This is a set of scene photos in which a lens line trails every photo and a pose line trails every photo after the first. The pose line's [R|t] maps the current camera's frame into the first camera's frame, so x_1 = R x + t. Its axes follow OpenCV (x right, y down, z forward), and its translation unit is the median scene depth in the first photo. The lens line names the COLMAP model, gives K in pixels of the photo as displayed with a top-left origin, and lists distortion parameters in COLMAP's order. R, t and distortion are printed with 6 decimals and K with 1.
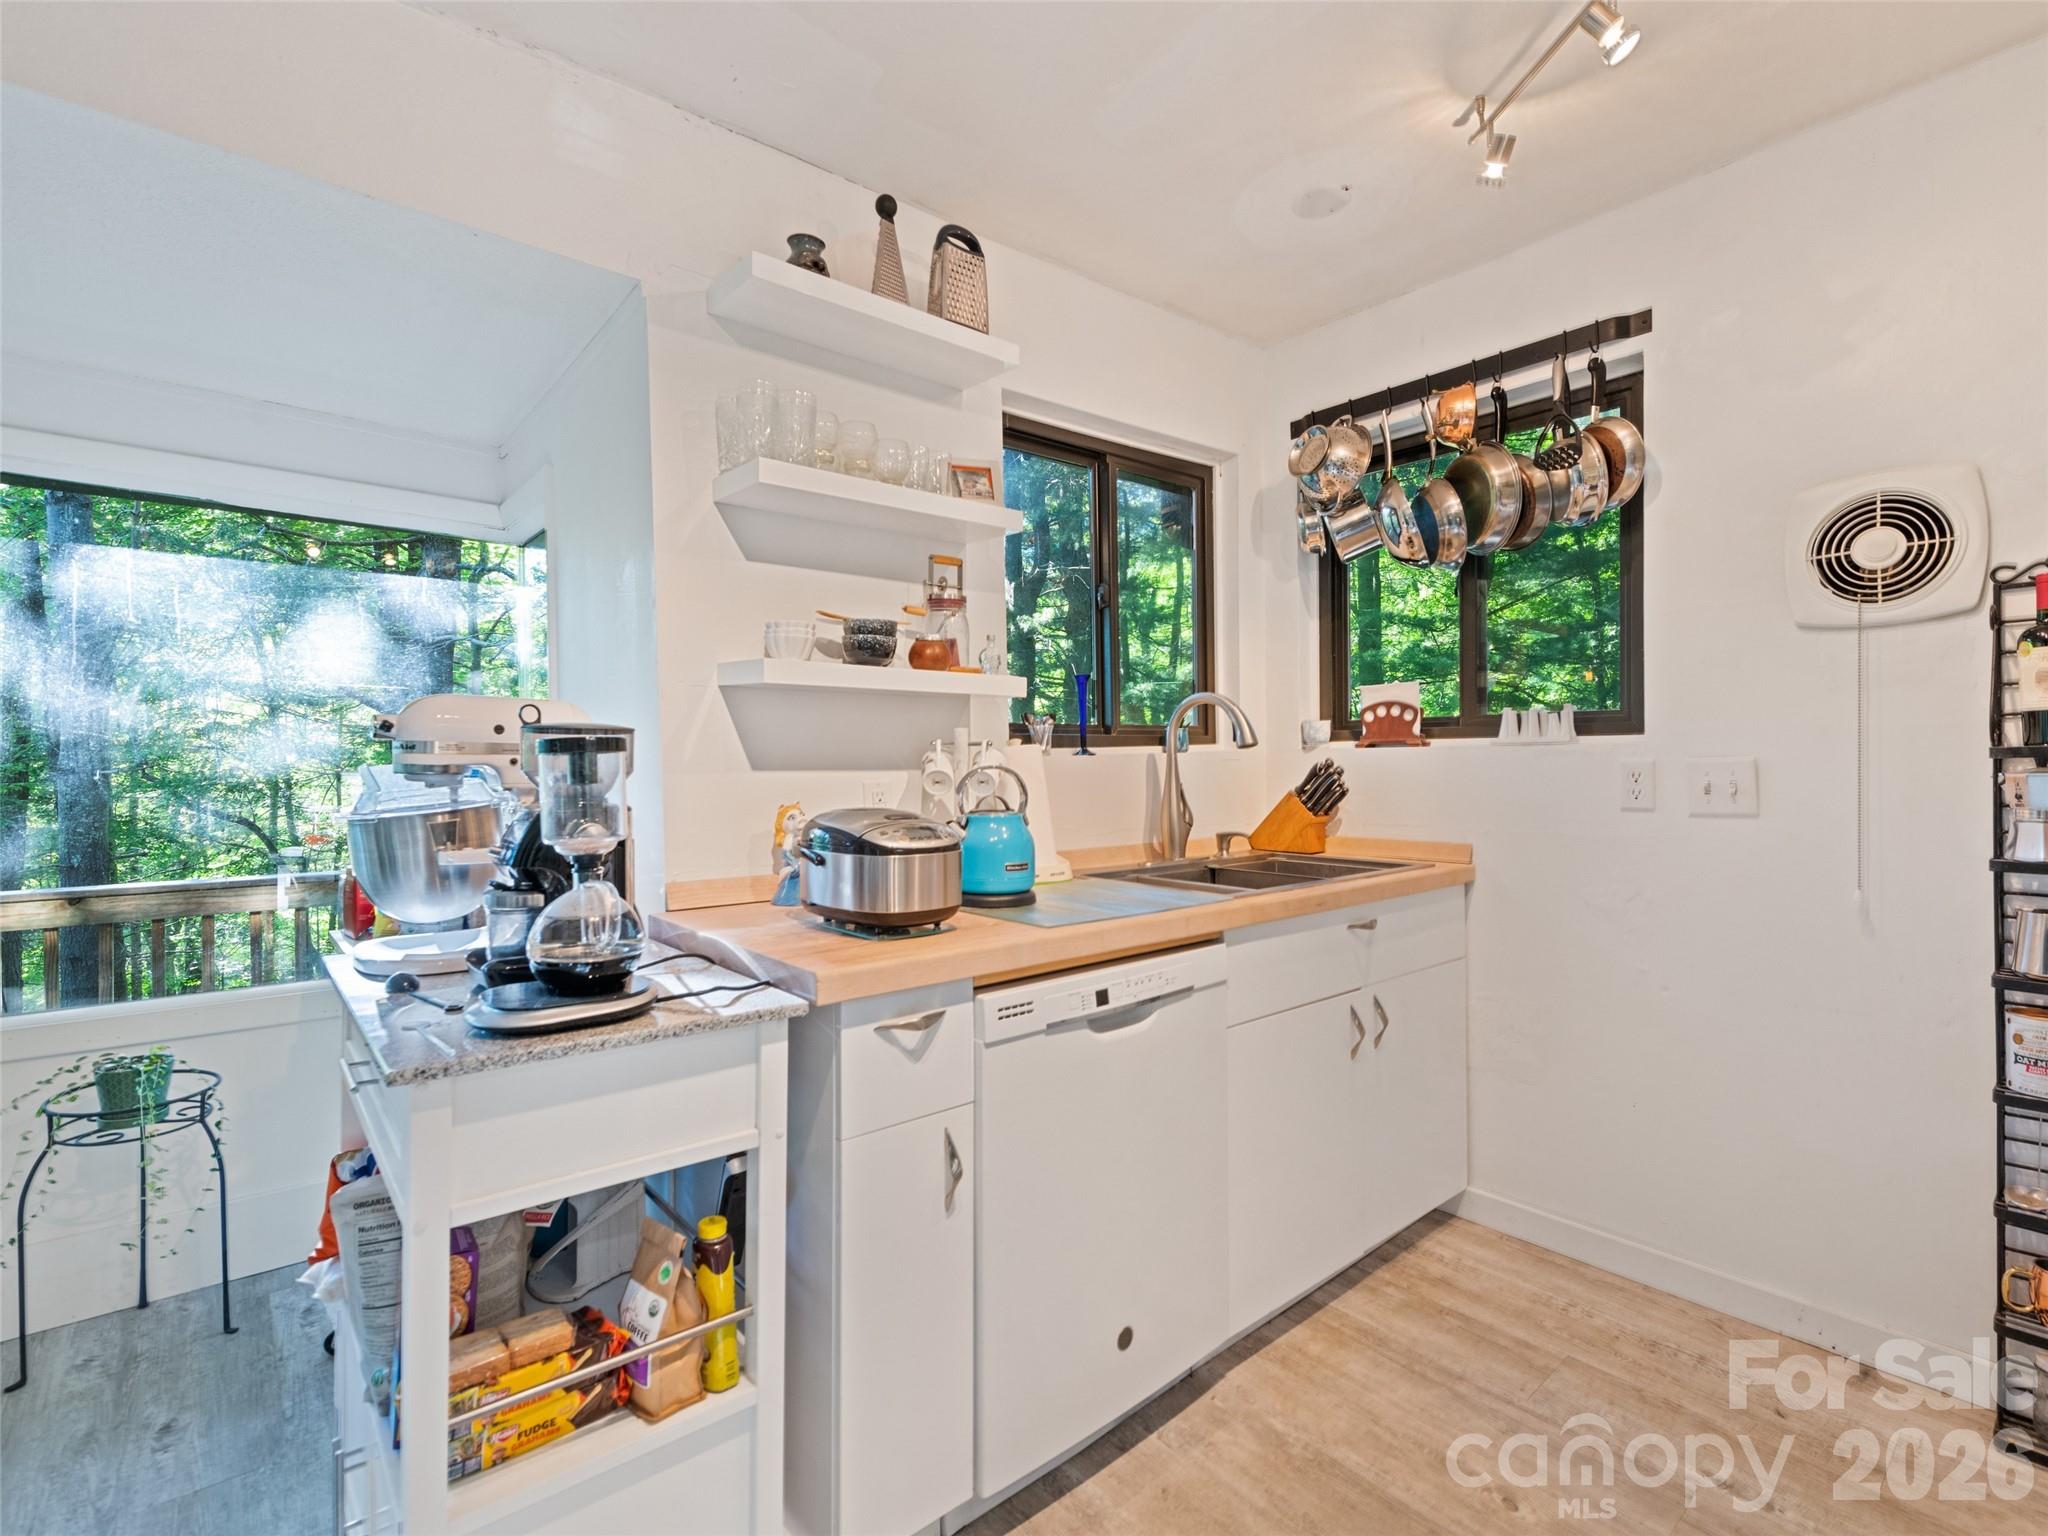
lens RADIAL K [[960.1, 0, 1024.0], [0, 960.1, 768.0], [0, 0, 1]] dist [0.003429, -0.000018]
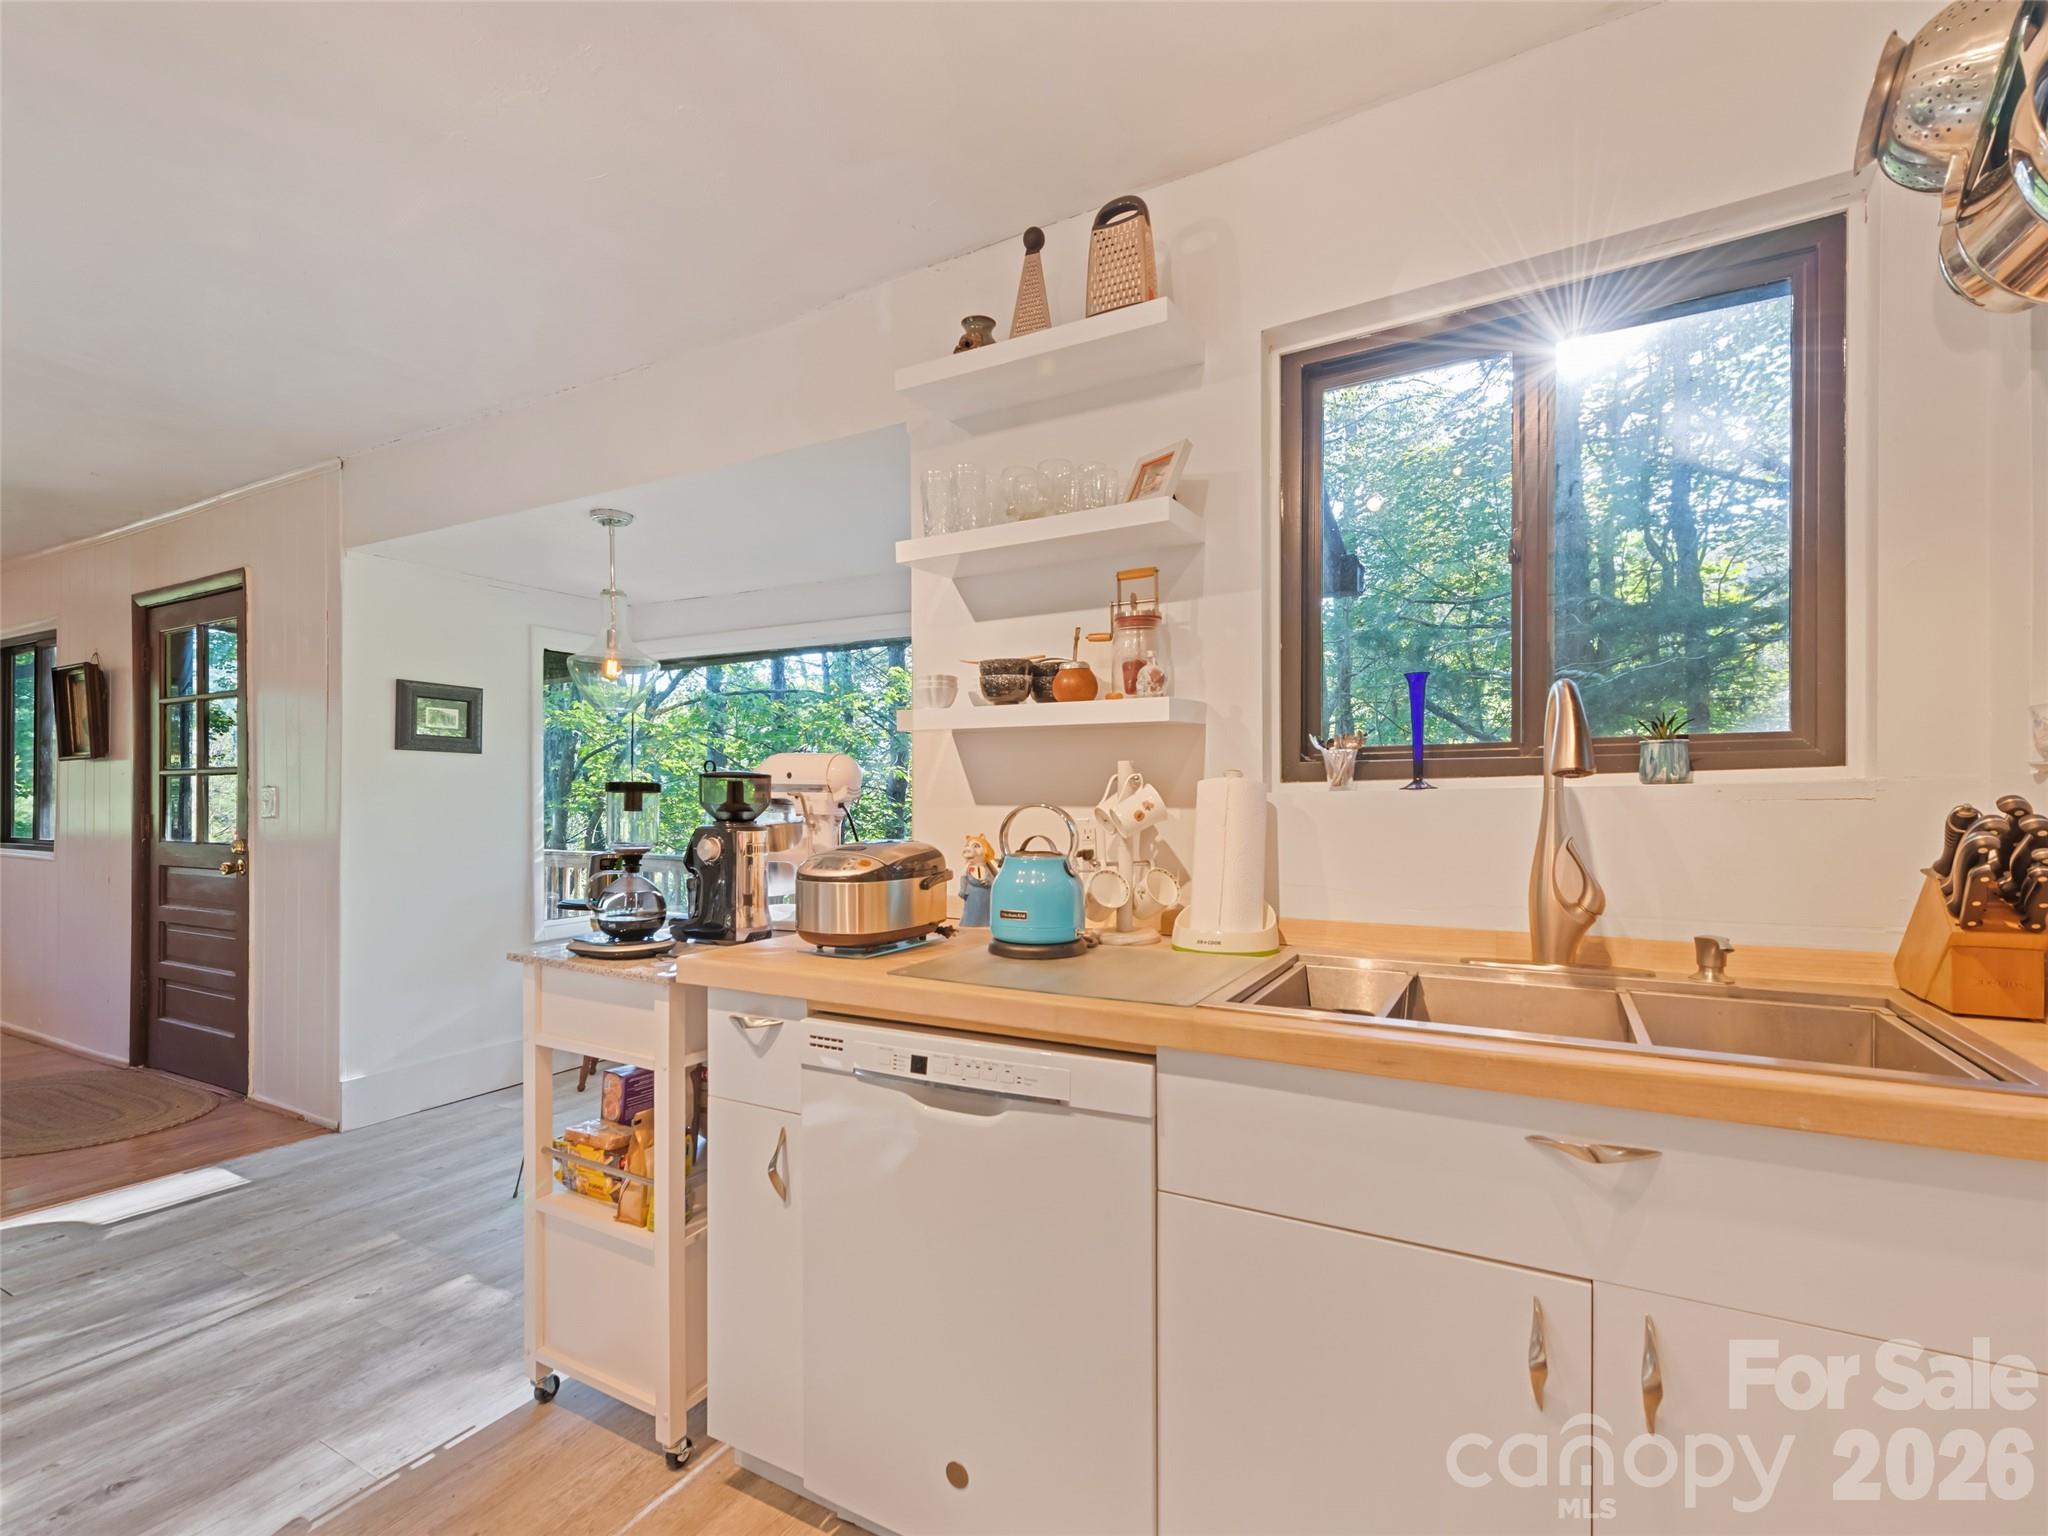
lens RADIAL K [[928.3, 0, 1025.8], [0, 928.3, 813.4], [0, 0, 1]] dist [-0.001477, -0.003708]
pose [[0.365749, 0.017421, -0.930551, 0.674885], [-0.009768, 0.999842, 0.014879, -0.004752], [0.930662, 0.003648, 0.365861, 0.576381]]
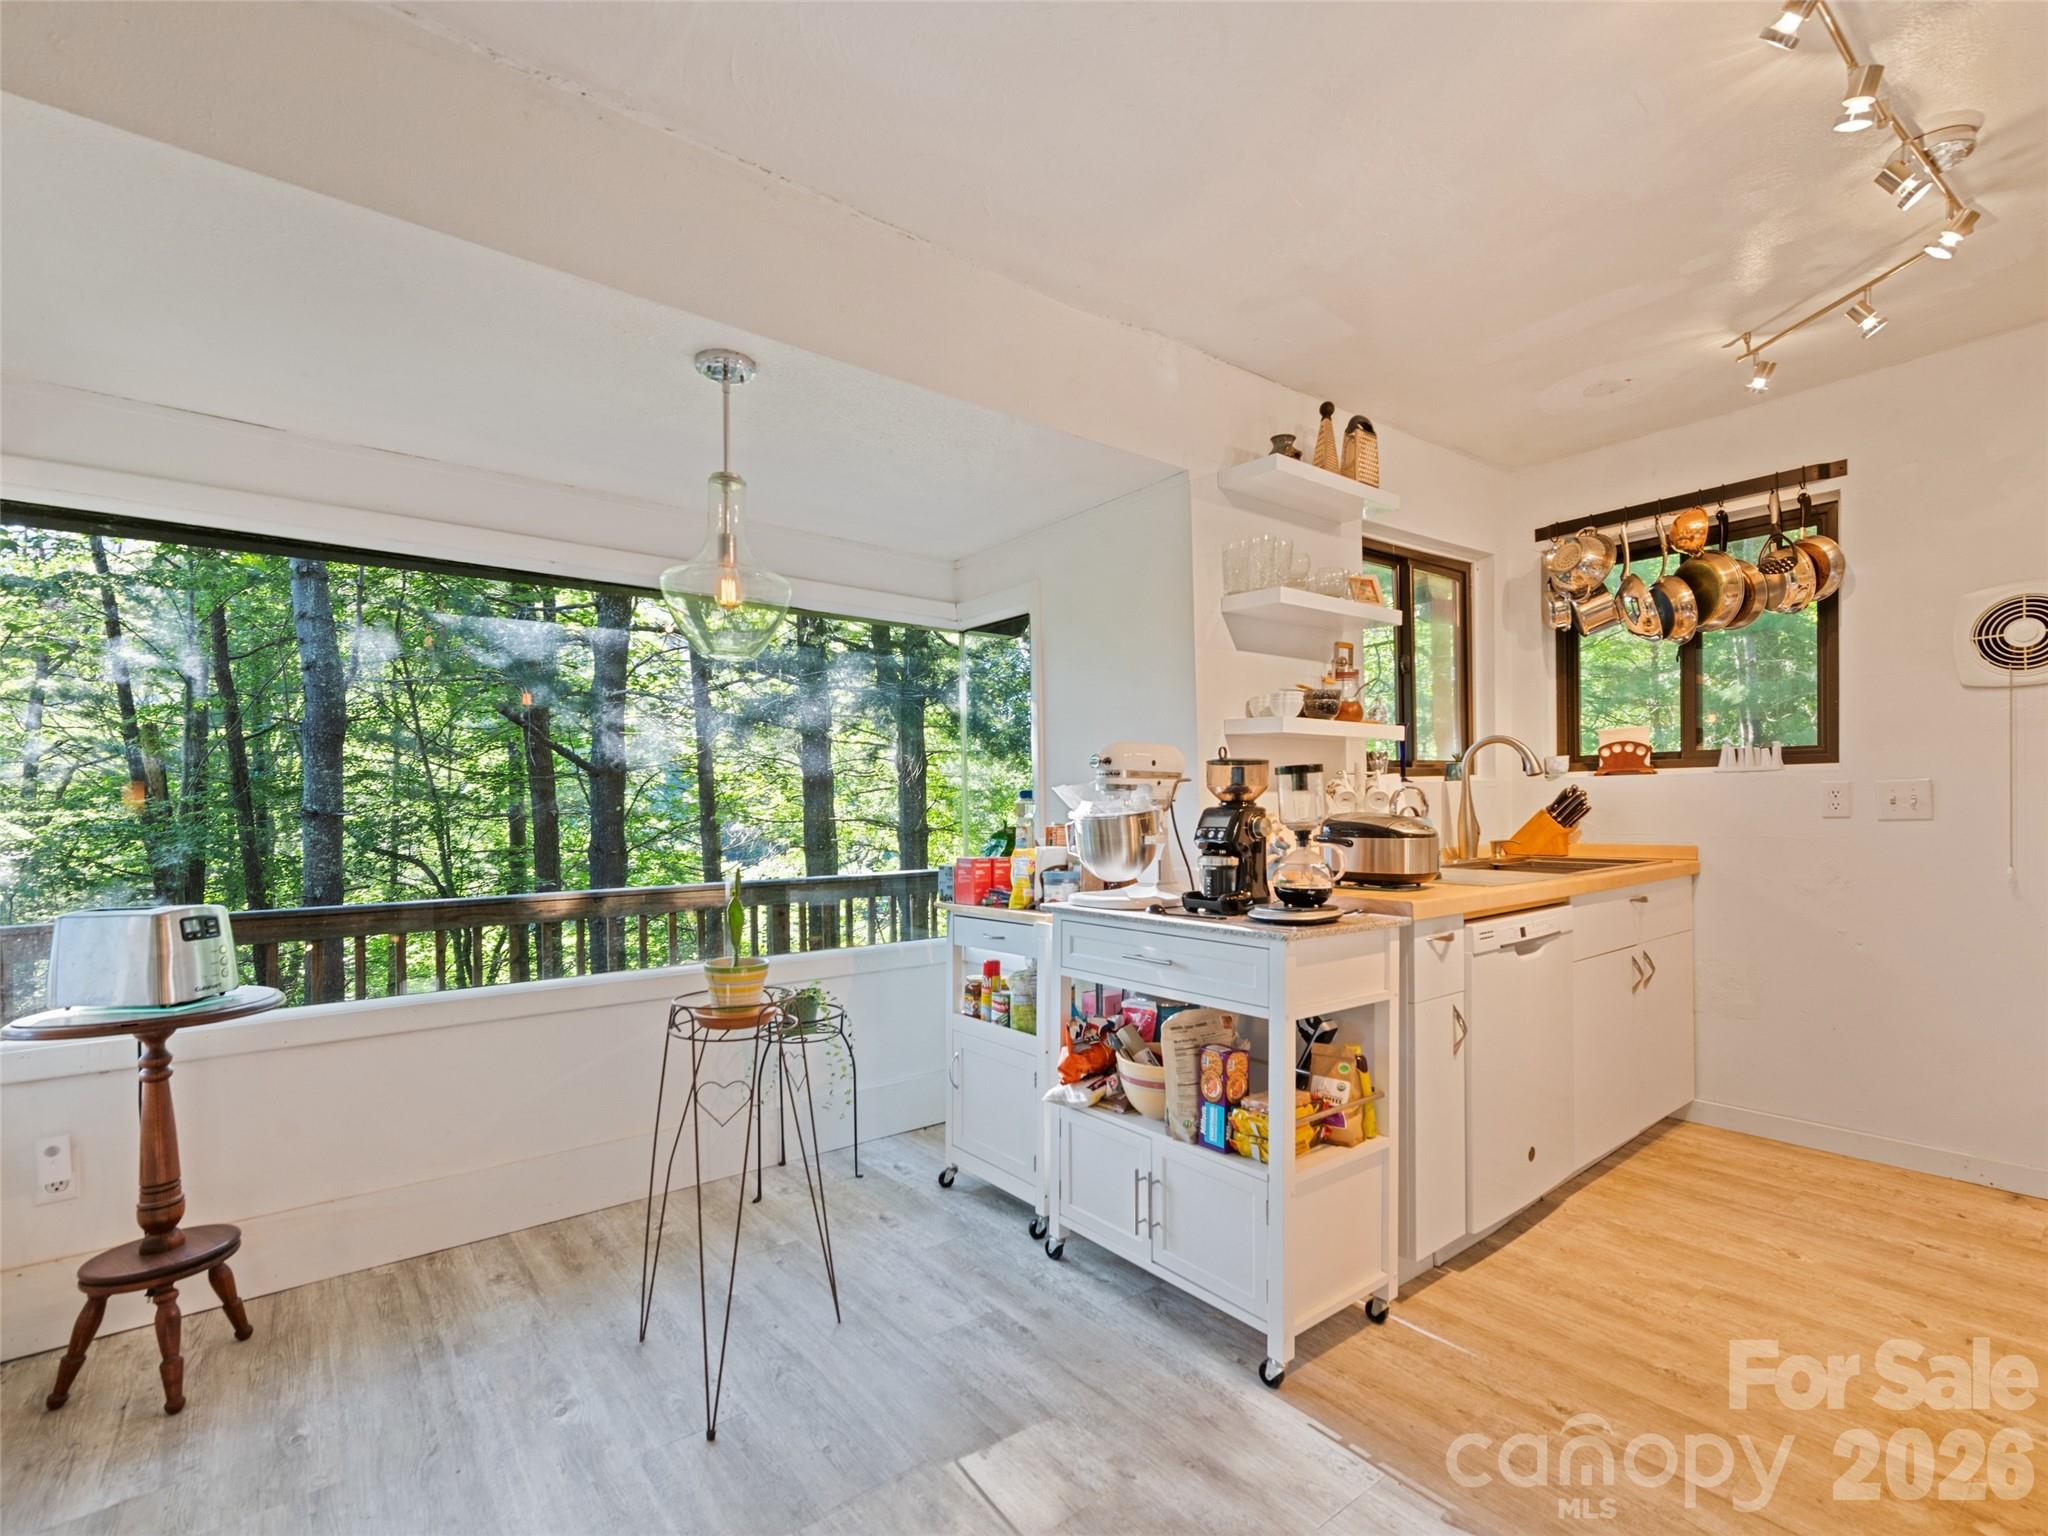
lens RADIAL K [[928.3, 0, 1025.8], [0, 928.3, 813.4], [0, 0, 1]] dist [-0.001477, -0.003708]
pose [[0.998966, -0.006323, -0.045032, -0.487990], [0.006486, 0.999973, 0.003483, 0.026751], [0.045009, -0.003772, 0.998979, -0.401926]]
